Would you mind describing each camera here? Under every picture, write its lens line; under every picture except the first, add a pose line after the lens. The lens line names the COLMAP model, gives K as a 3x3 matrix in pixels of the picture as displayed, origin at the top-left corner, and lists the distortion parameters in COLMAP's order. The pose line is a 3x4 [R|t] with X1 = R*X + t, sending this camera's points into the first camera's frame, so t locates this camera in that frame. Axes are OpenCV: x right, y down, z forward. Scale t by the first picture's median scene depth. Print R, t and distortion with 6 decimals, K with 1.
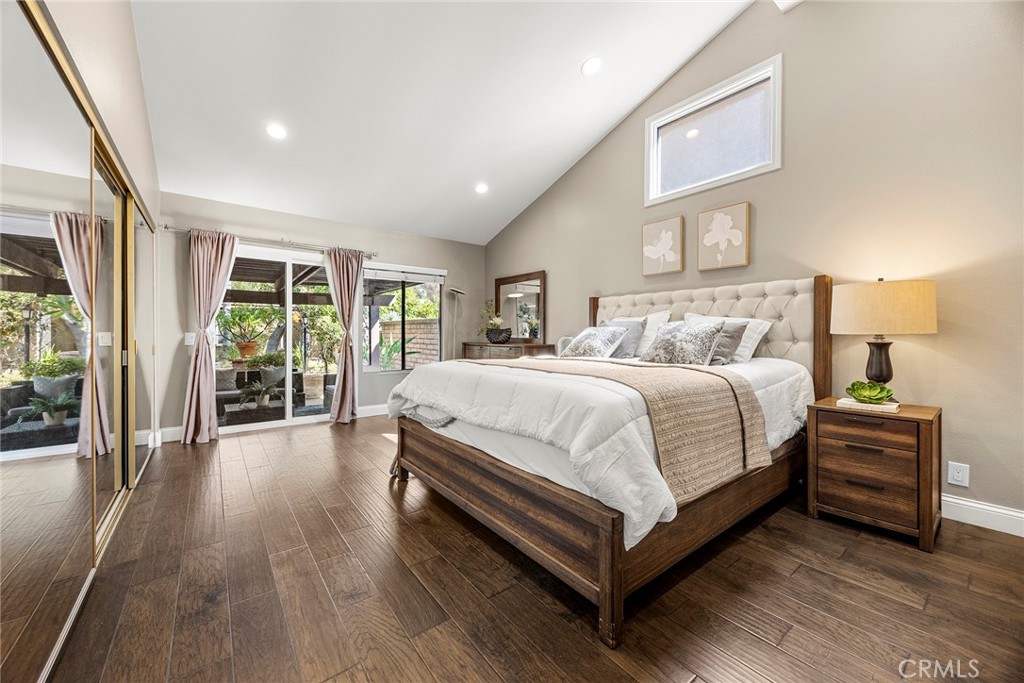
lens RADIAL K [[395.1, 0, 514.0], [0, 395.1, 337.0], [0, 0, 1]] dist [-0.003524, -0.000461]
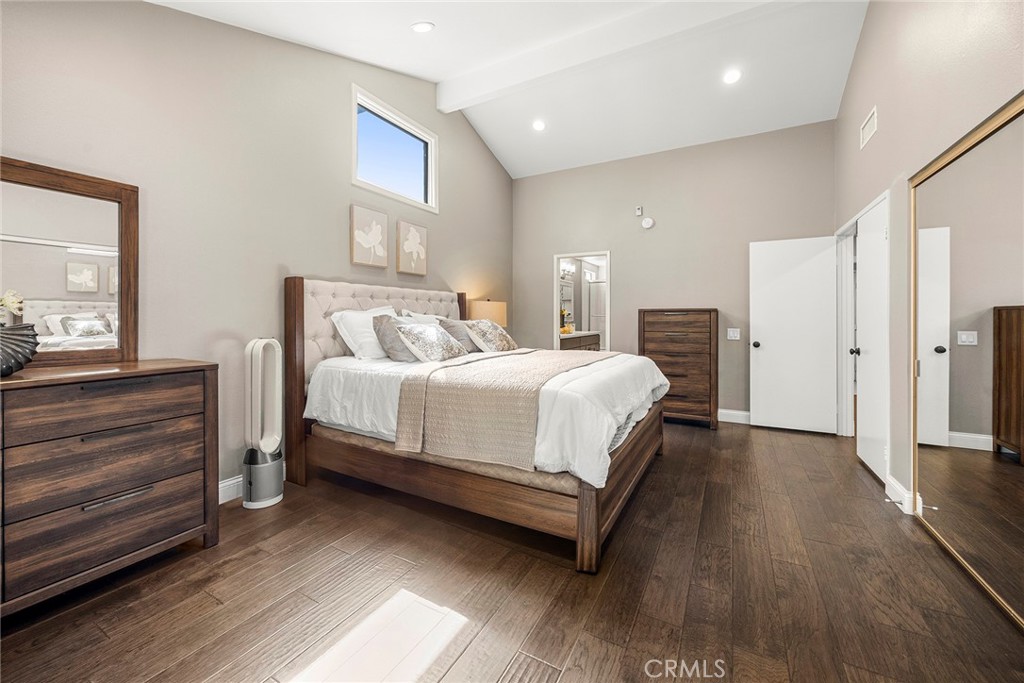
lens RADIAL K [[399.6, 0, 510.4], [0, 399.6, 326.3], [0, 0, 1]] dist [0.000451, -0.000047]
pose [[-0.369503, -0.017339, 0.929068, -0.709321], [0.004005, 0.999787, 0.020251, -0.036495], [-0.929221, 0.011204, -0.369355, 1.153308]]
